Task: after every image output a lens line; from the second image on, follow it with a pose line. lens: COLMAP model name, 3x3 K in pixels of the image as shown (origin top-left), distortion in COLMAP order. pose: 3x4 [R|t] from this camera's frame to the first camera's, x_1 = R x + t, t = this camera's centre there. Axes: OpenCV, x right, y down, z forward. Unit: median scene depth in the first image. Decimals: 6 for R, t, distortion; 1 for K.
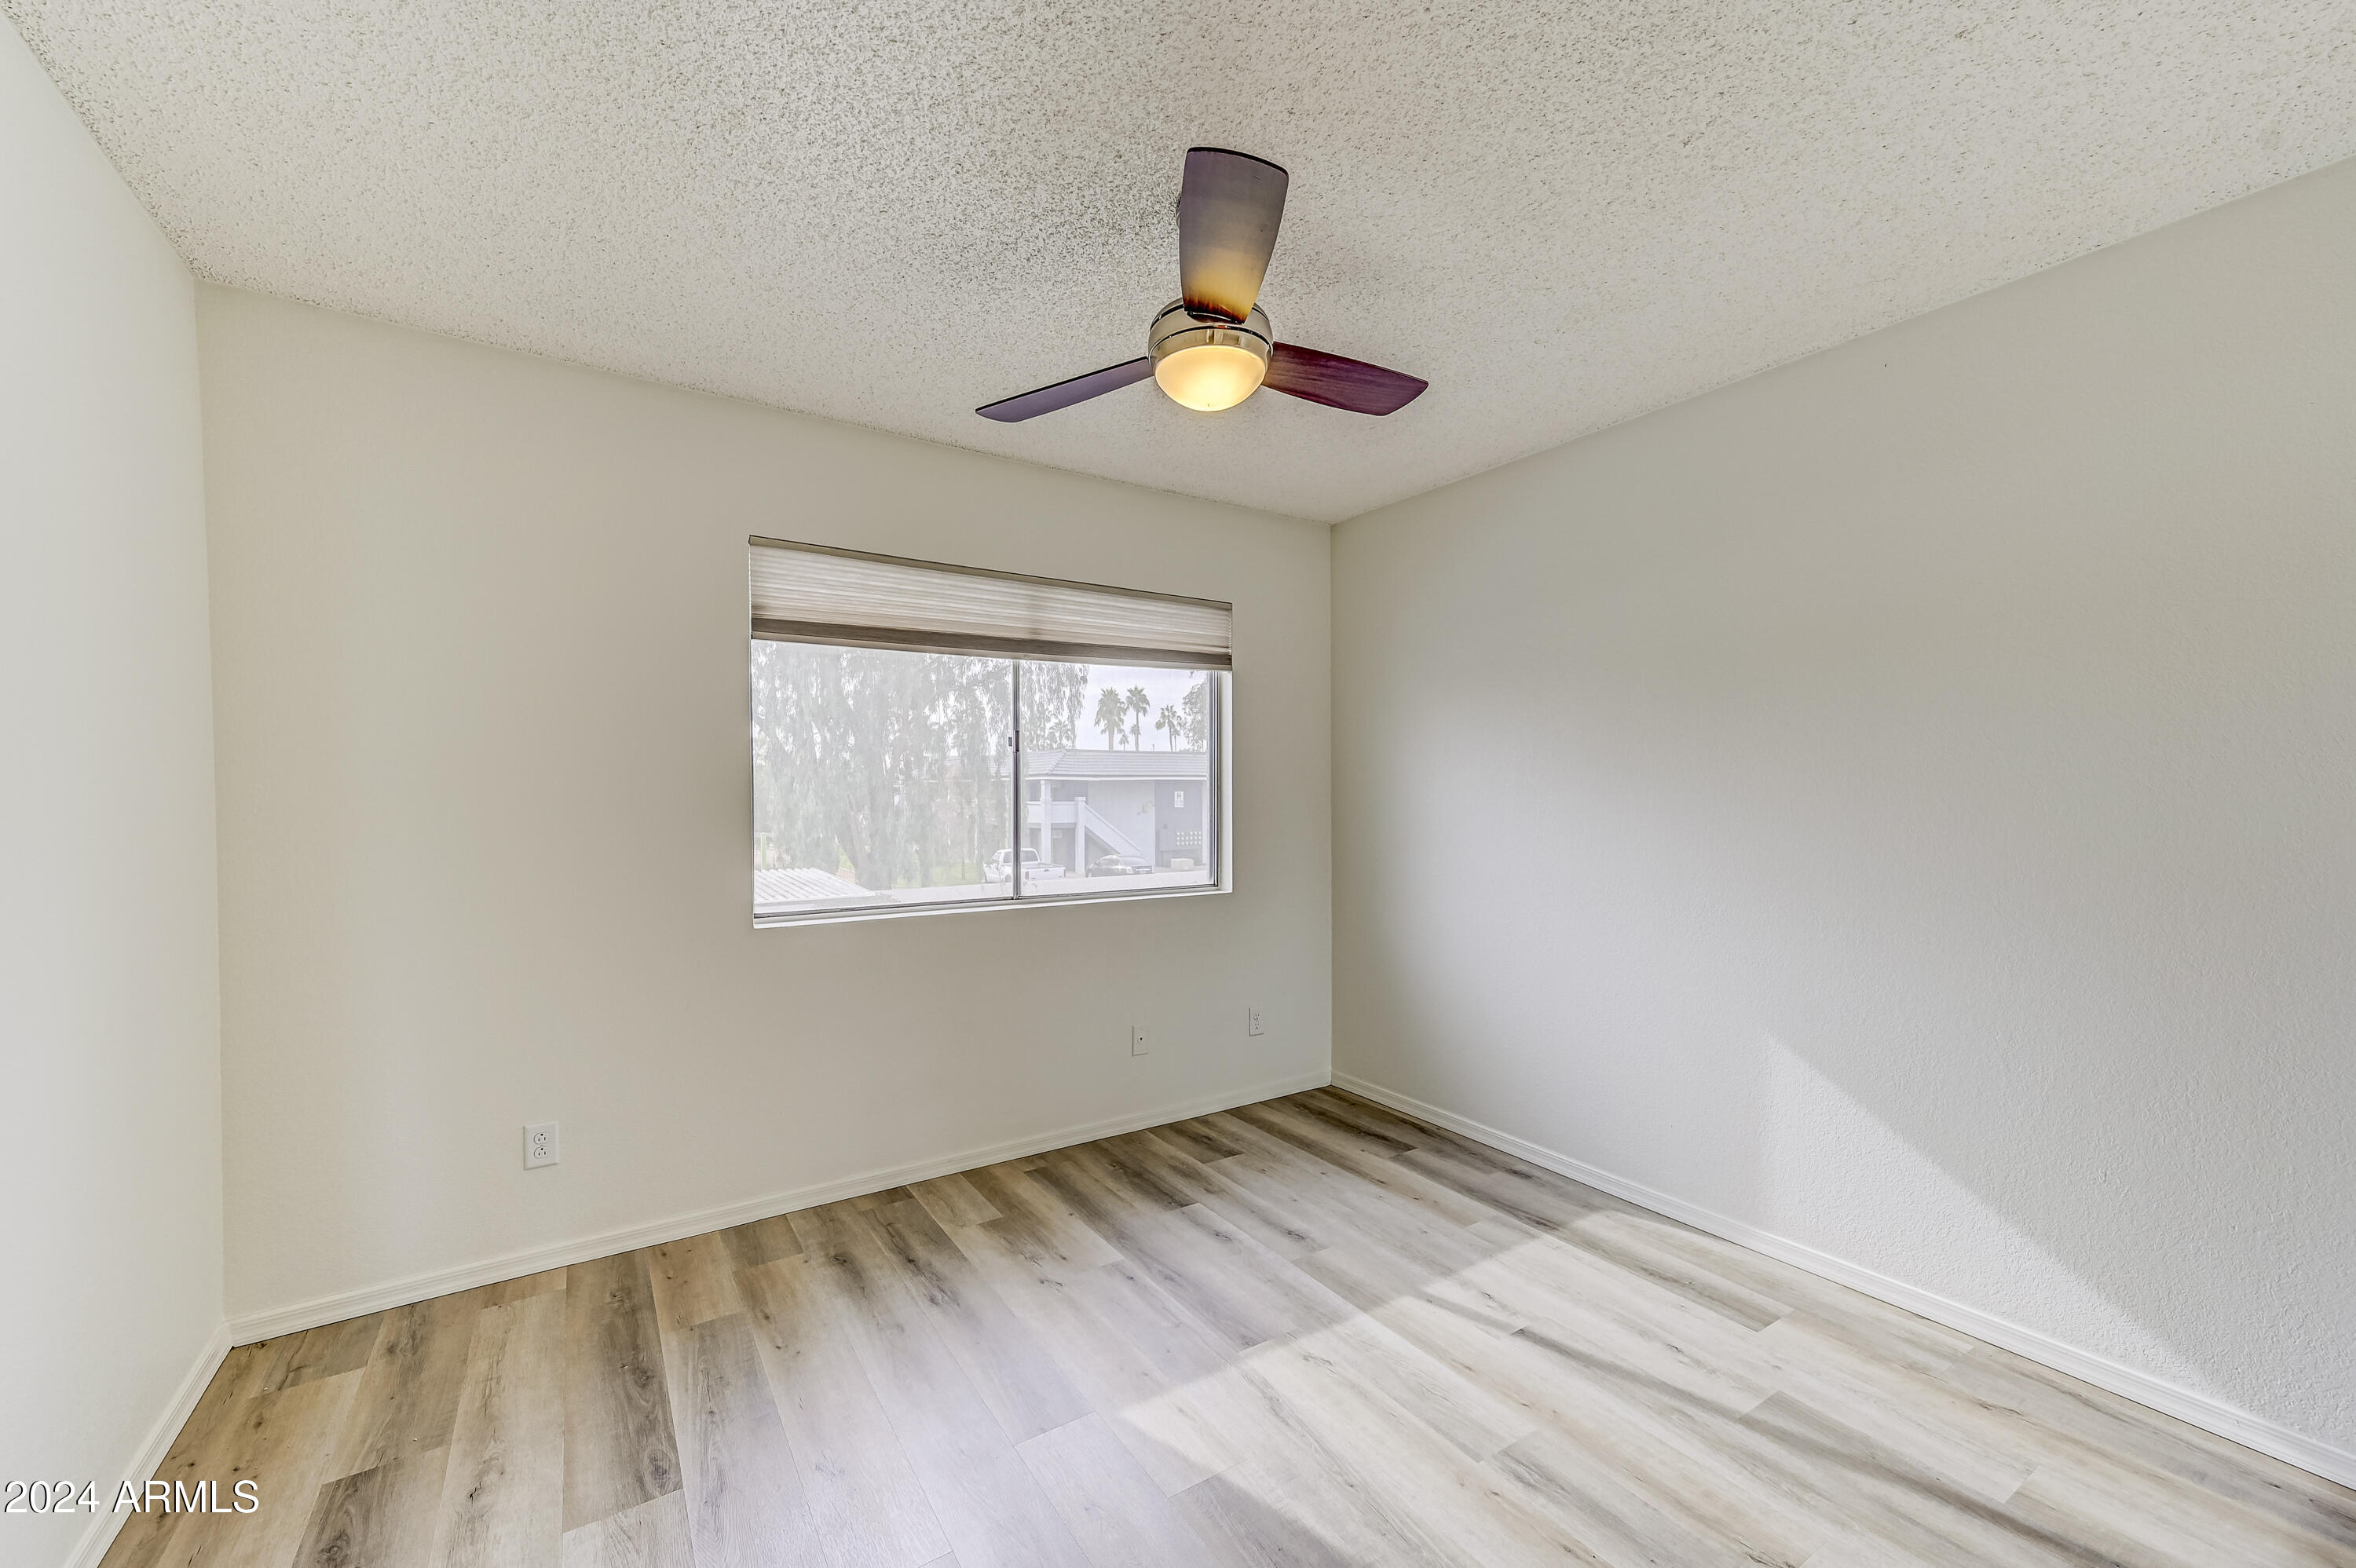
lens RADIAL K [[921.1, 0, 1172.3], [0, 921.1, 784.3], [0, 0, 1]] dist [0.022131, 0.000954]
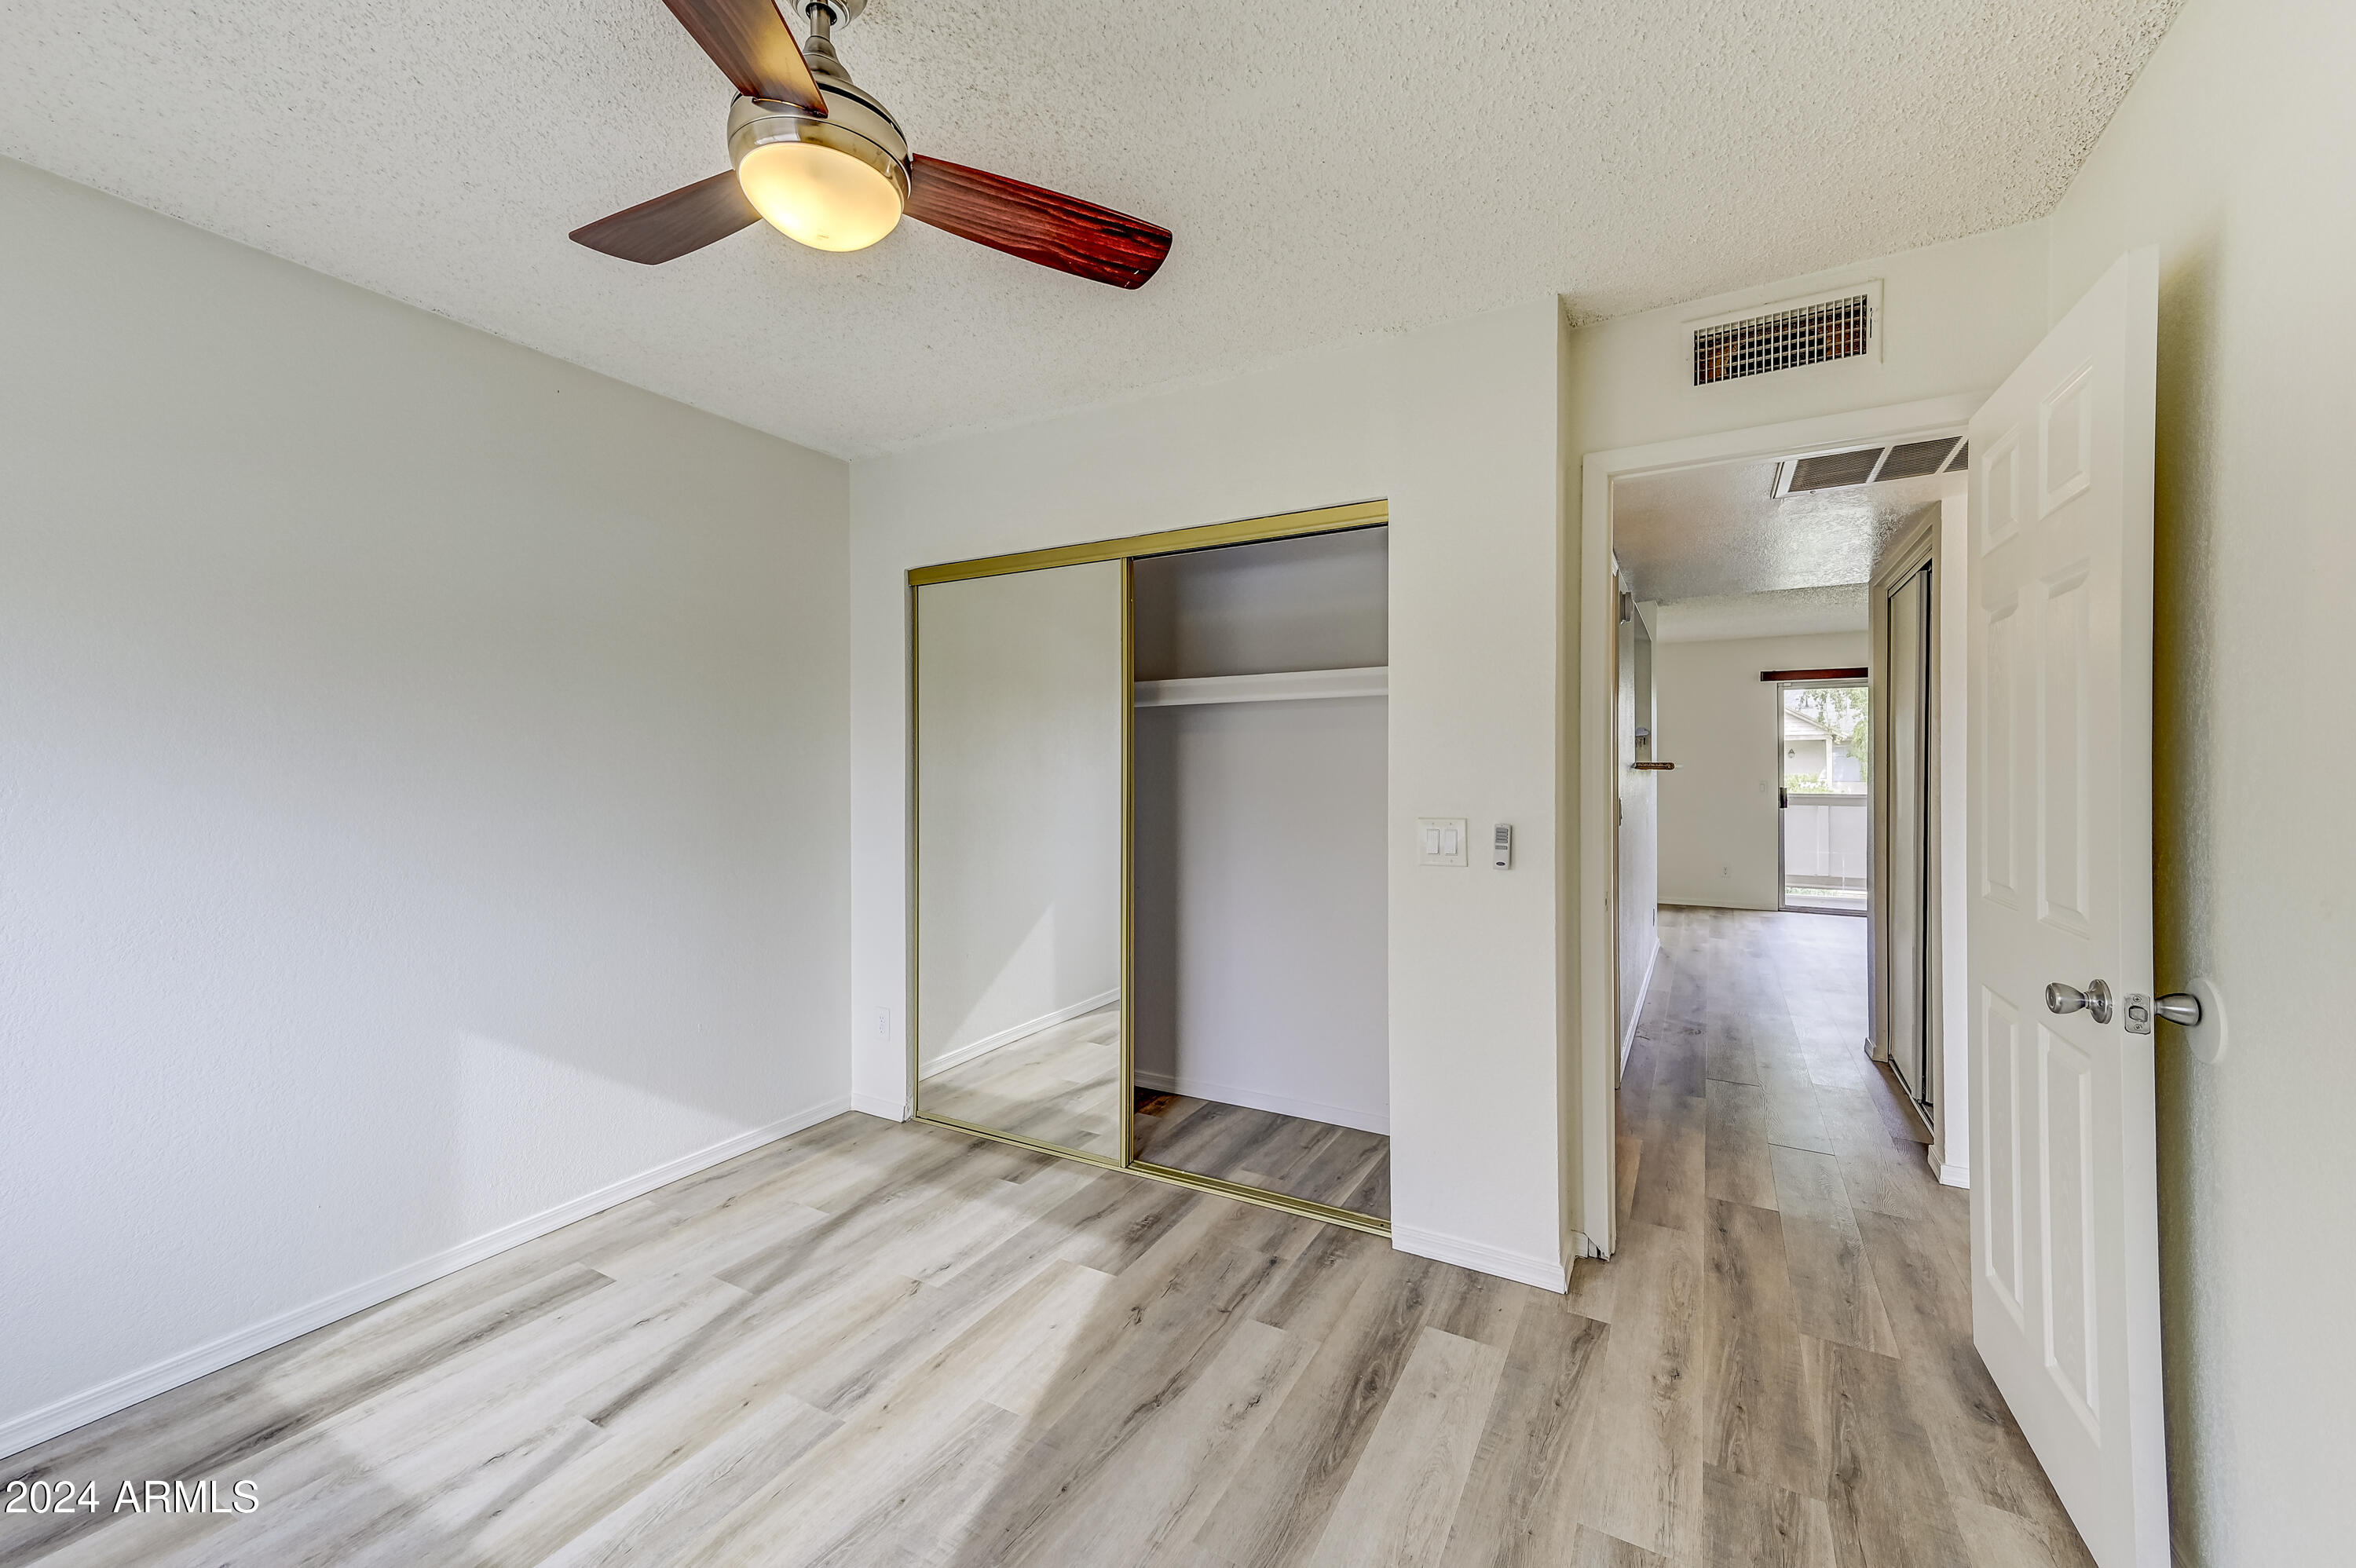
lens RADIAL K [[921.1, 0, 1172.2], [0, 921.1, 776.6], [0, 0, 1]] dist [0.022131, 0.000954]
pose [[-0.461908, -0.004045, 0.886918, -0.631864], [-0.007514, 0.999972, 0.000647, 0.007134], [-0.886896, -0.006365, -0.461926, 0.974896]]
